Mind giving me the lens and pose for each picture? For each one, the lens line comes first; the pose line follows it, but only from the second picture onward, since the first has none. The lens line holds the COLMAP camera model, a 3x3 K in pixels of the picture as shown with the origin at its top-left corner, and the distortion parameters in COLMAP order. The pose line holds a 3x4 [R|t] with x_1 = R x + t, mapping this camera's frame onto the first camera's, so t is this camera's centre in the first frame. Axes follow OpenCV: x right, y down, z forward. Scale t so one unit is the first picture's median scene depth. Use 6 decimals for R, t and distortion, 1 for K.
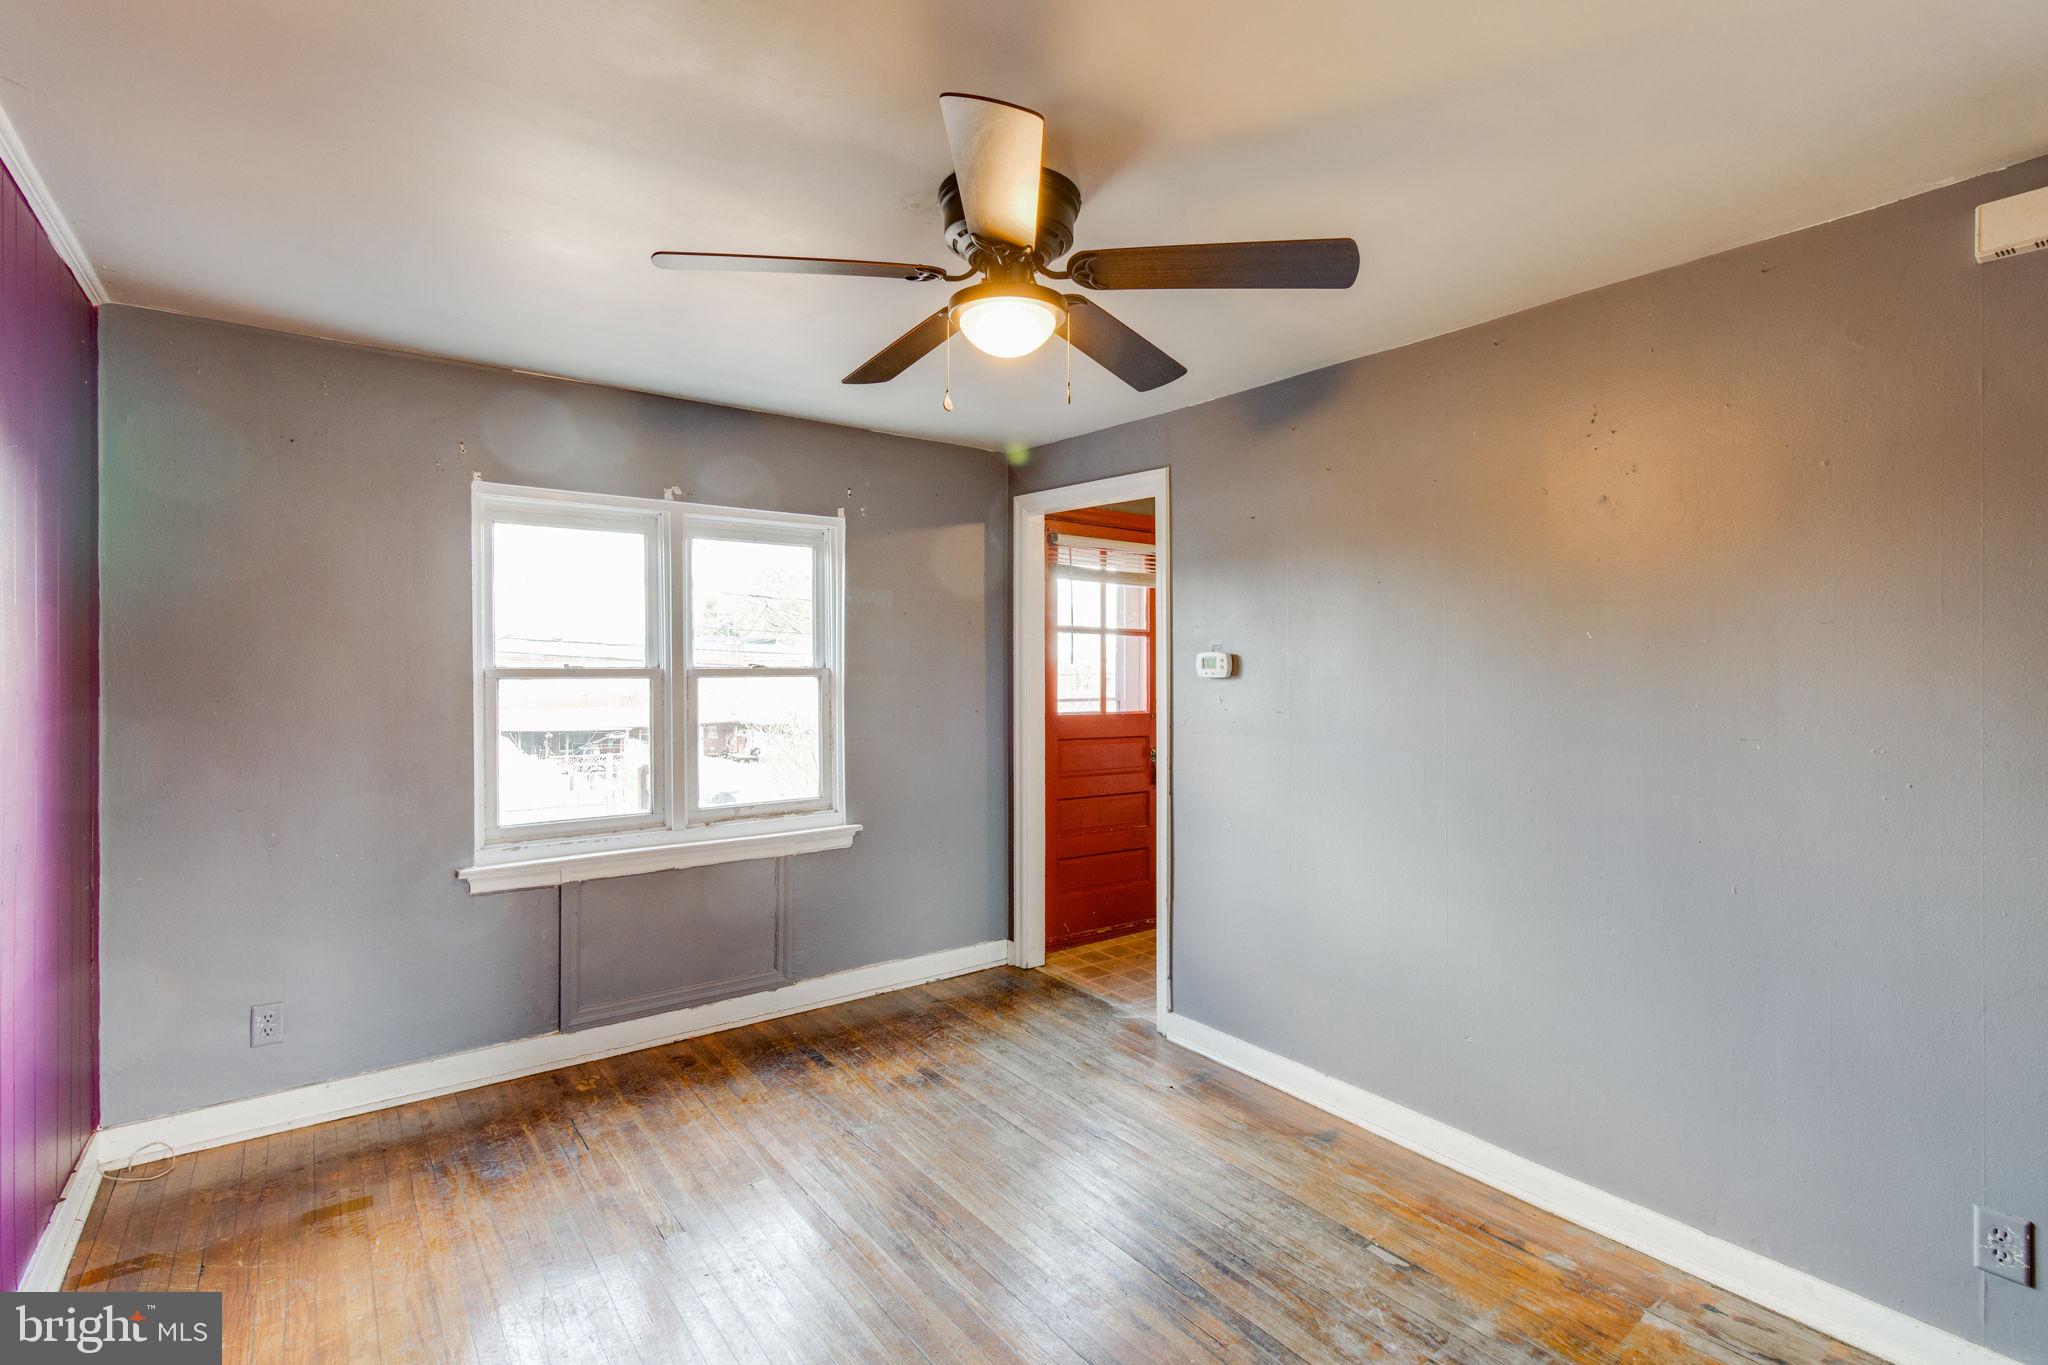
lens RADIAL K [[953.9, 0, 1024.7], [0, 953.9, 666.6], [0, 0, 1]] dist [-0.000228, 0.000054]
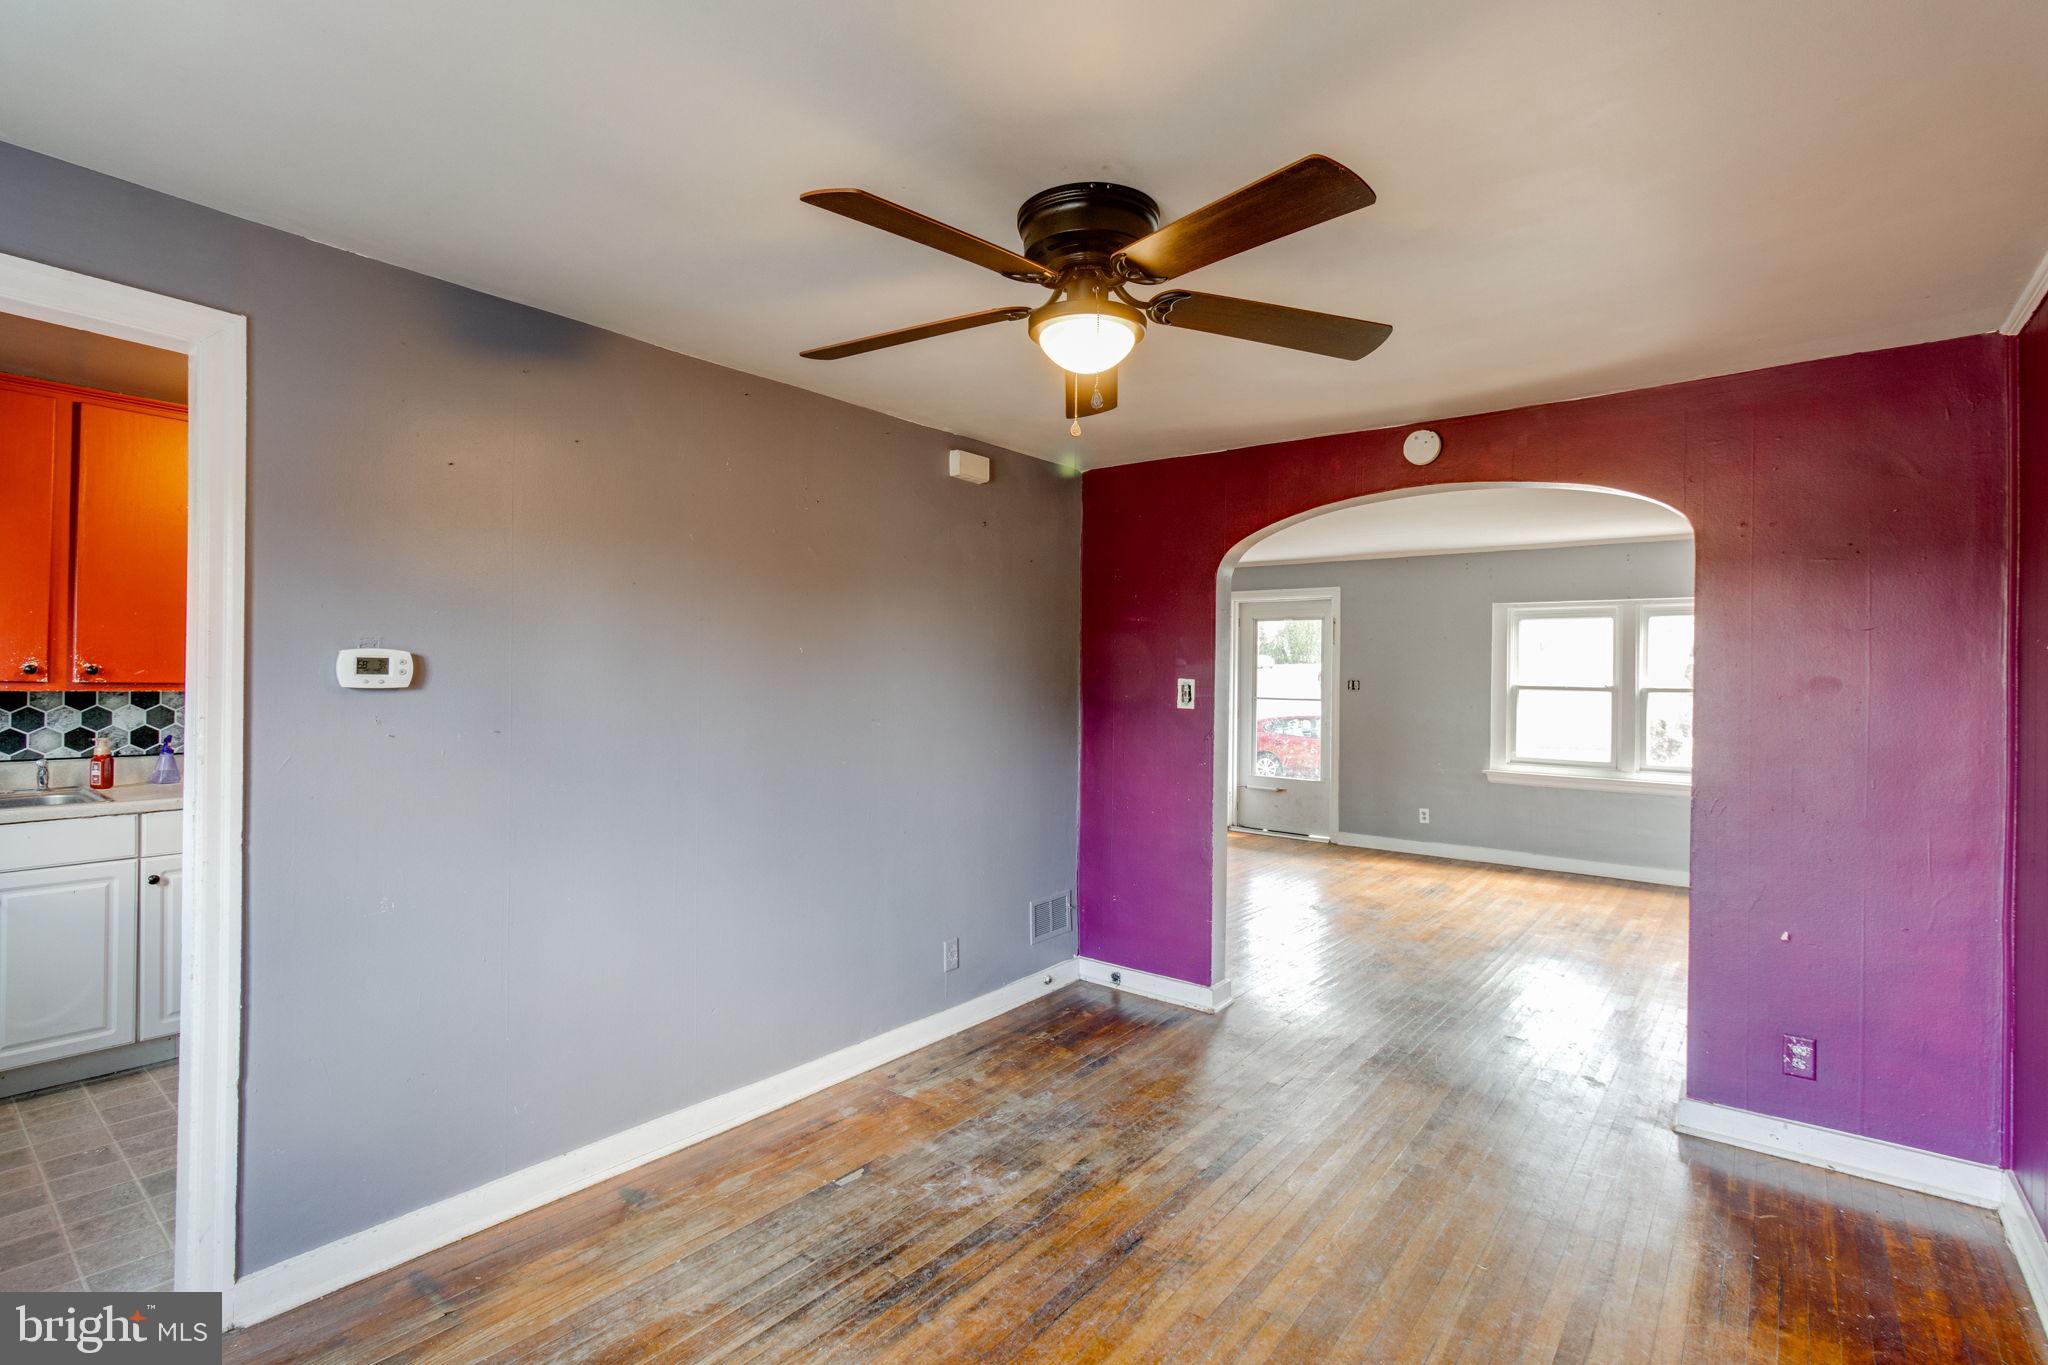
lens RADIAL K [[949.9, 0, 1030.8], [0, 949.9, 675.3], [0, 0, 1]] dist [0.001542, 0.000421]
pose [[-0.252277, -0.004610, 0.967644, -0.810550], [-0.010264, 0.999945, 0.002088, -0.004805], [-0.967601, -0.009406, -0.252311, 1.093622]]
